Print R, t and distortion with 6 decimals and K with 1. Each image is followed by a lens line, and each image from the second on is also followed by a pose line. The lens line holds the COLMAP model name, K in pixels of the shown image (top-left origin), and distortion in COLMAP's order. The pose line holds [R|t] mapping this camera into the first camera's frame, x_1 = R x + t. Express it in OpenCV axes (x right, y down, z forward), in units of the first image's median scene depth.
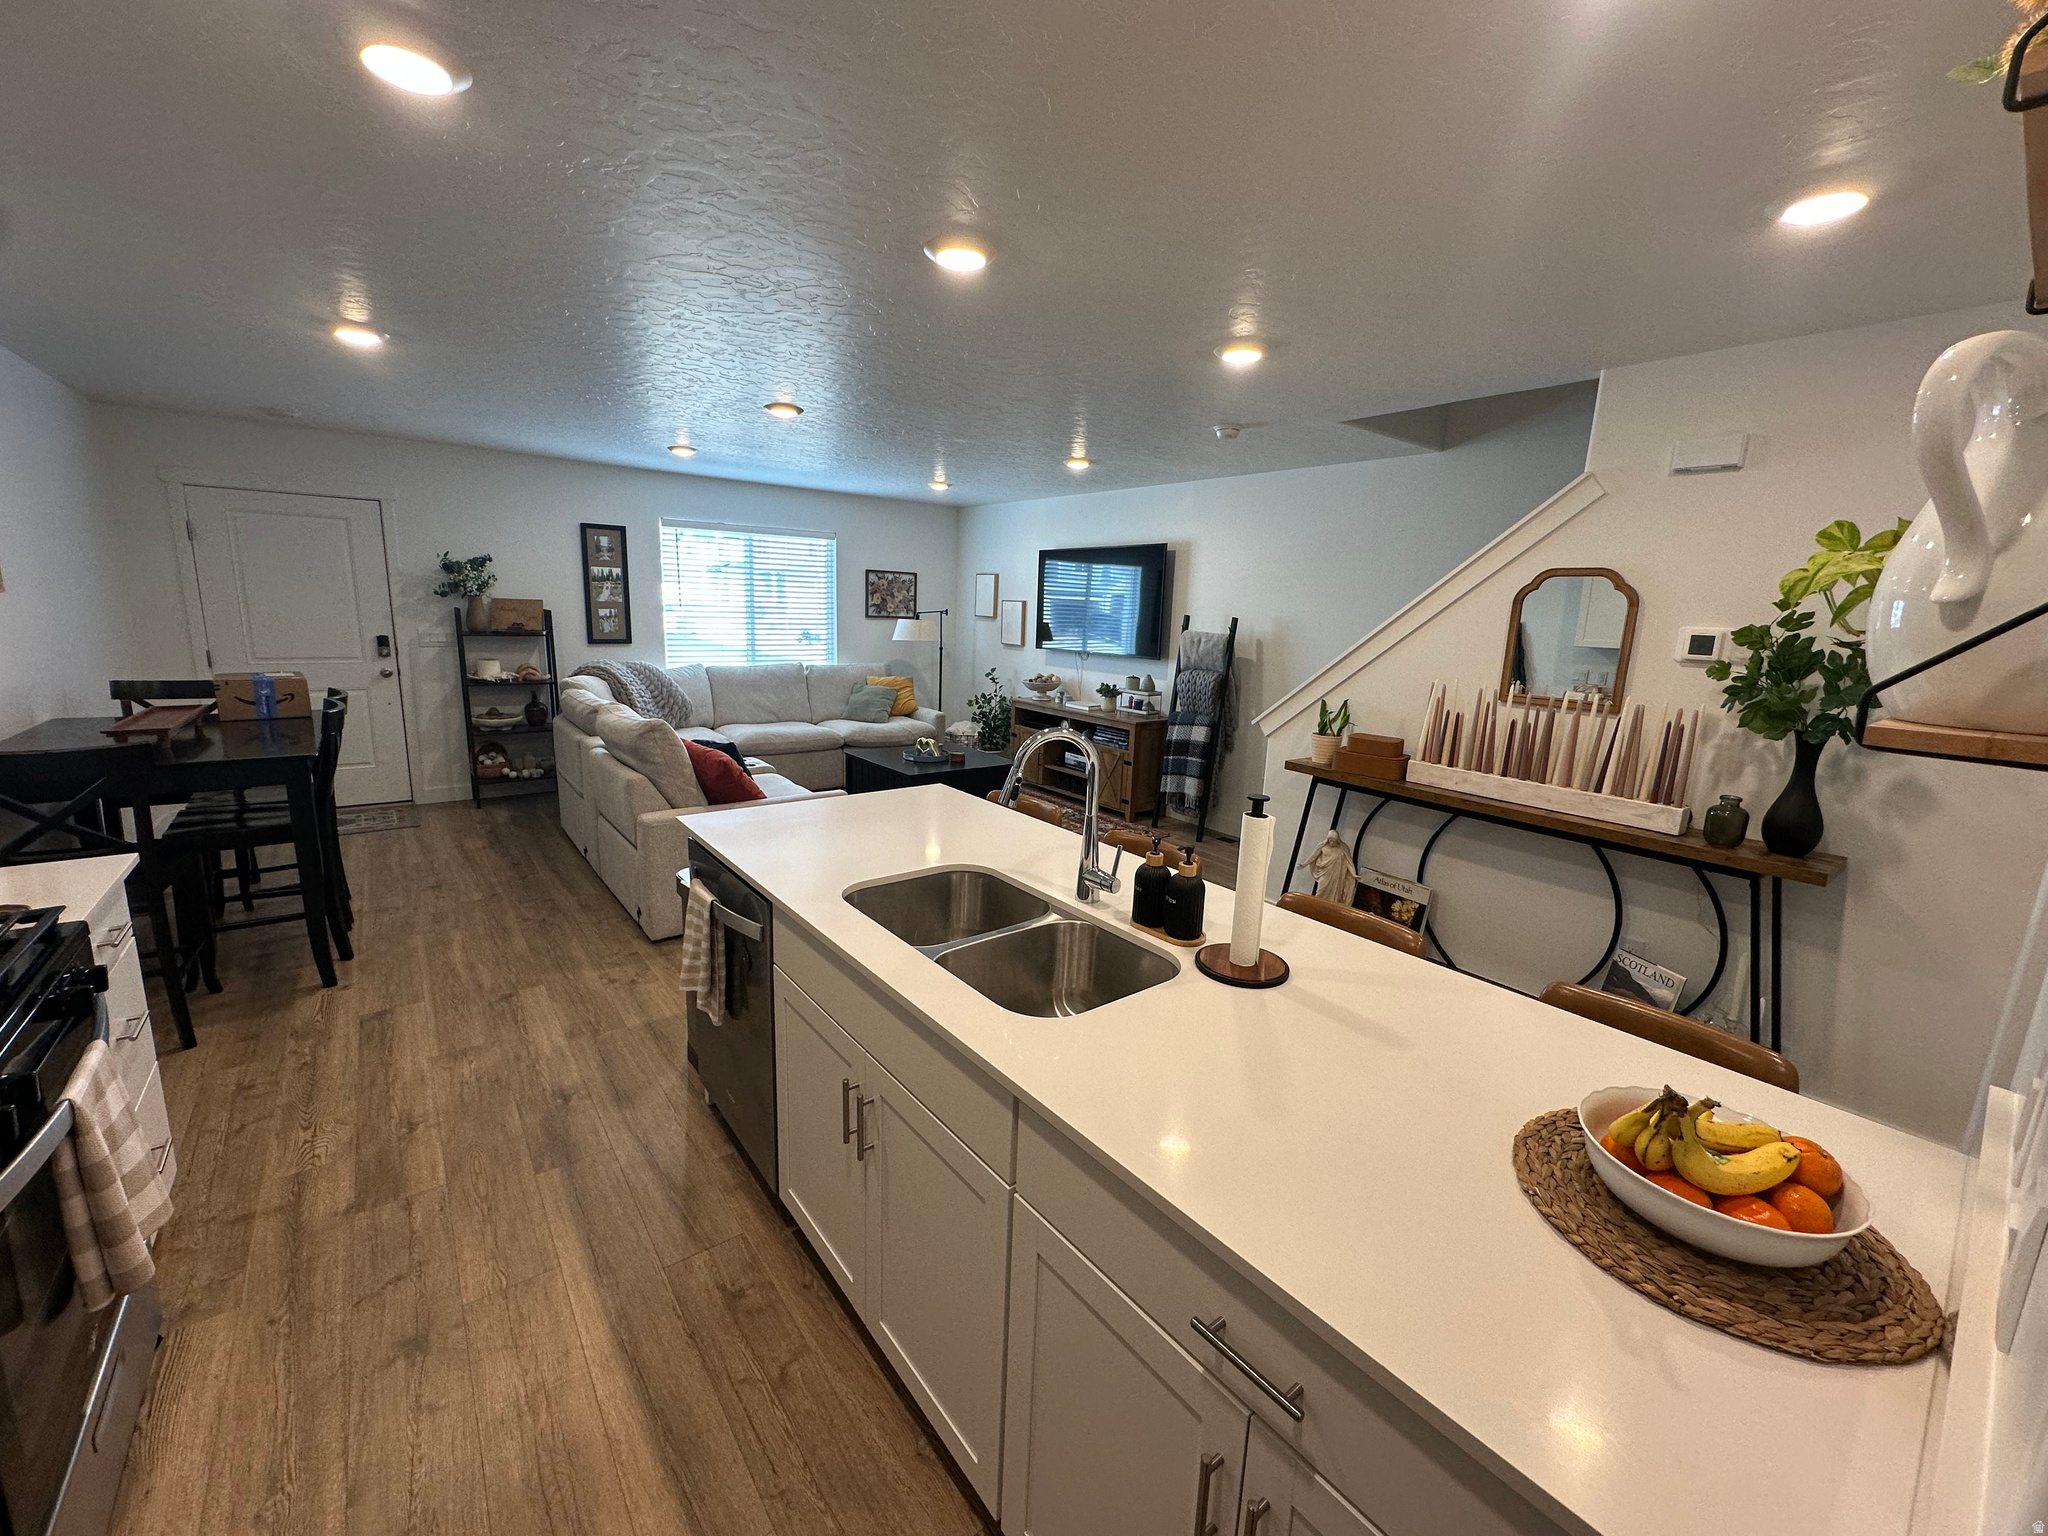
lens RADIAL K [[814.2, 0, 1026.0], [0, 814.2, 764.8], [0, 0, 1]] dist [-0.003394, 0.000341]
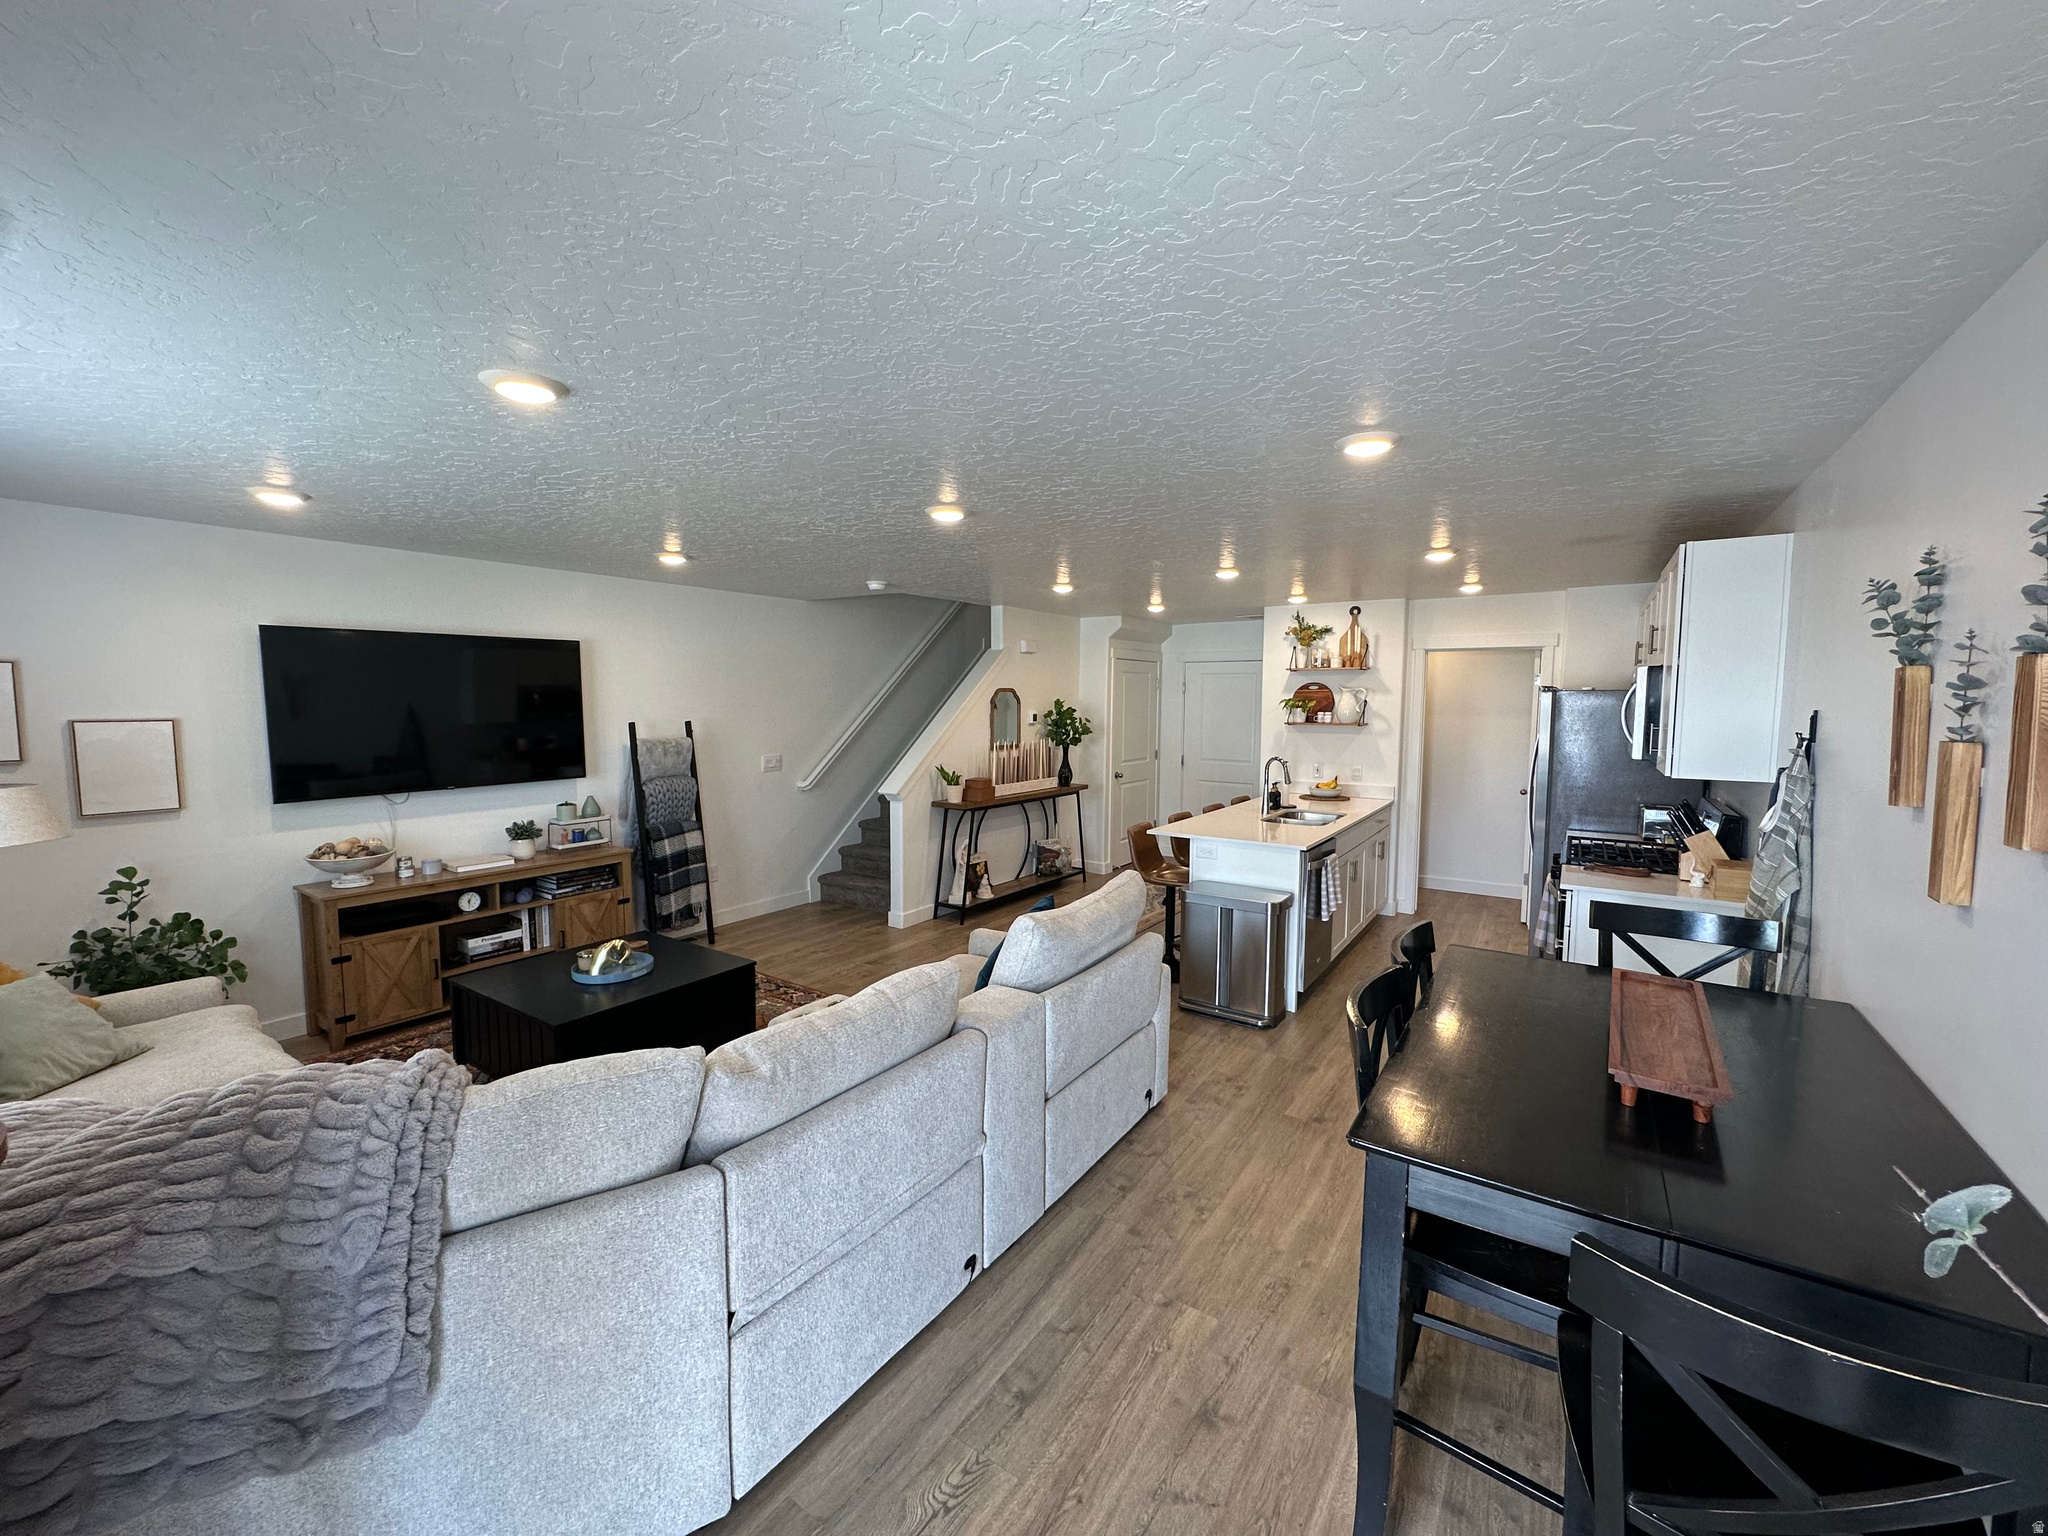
lens RADIAL K [[814.2, 0, 1026.0], [0, 814.2, 764.8], [0, 0, 1]] dist [-0.003394, 0.000341]
pose [[-0.300542, -0.114137, 0.946915, -0.739513], [0.173508, 0.969705, 0.171954, -0.200883], [-0.937854, 0.215977, -0.271633, 0.779797]]
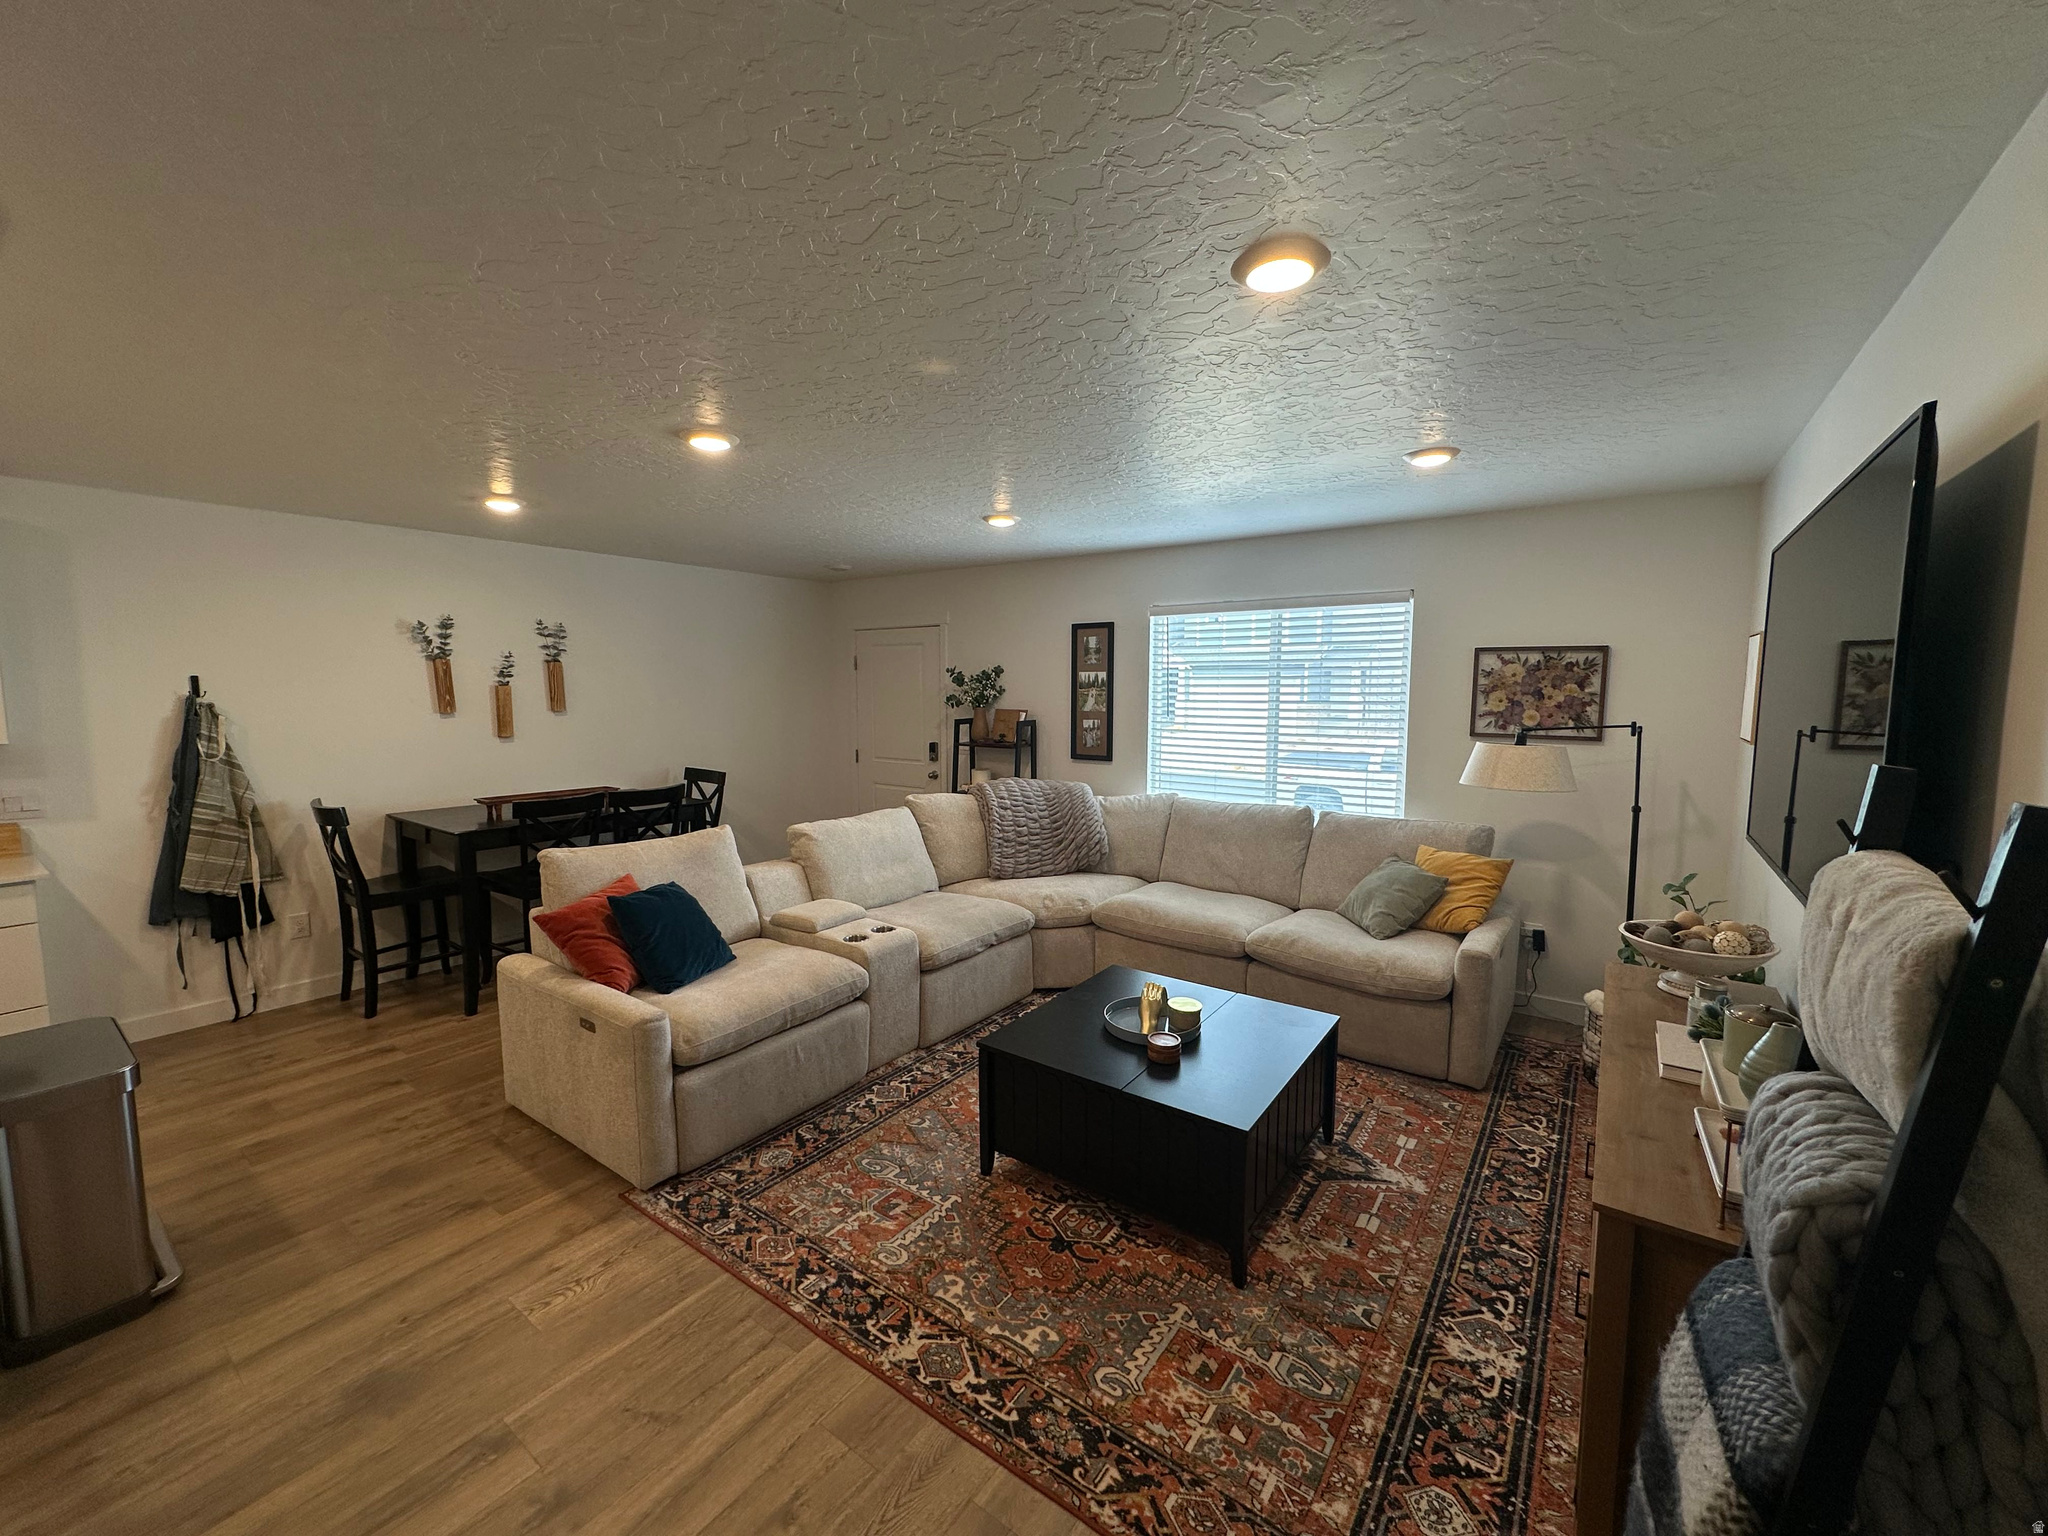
lens RADIAL K [[814.2, 0, 1026.0], [0, 814.2, 764.8], [0, 0, 1]] dist [-0.003394, 0.000341]
pose [[0.272289, 0.055474, -0.960615, 0.288982], [-0.181350, 0.983404, 0.005386, -0.139235], [0.944971, 0.172741, 0.277831, 0.715519]]
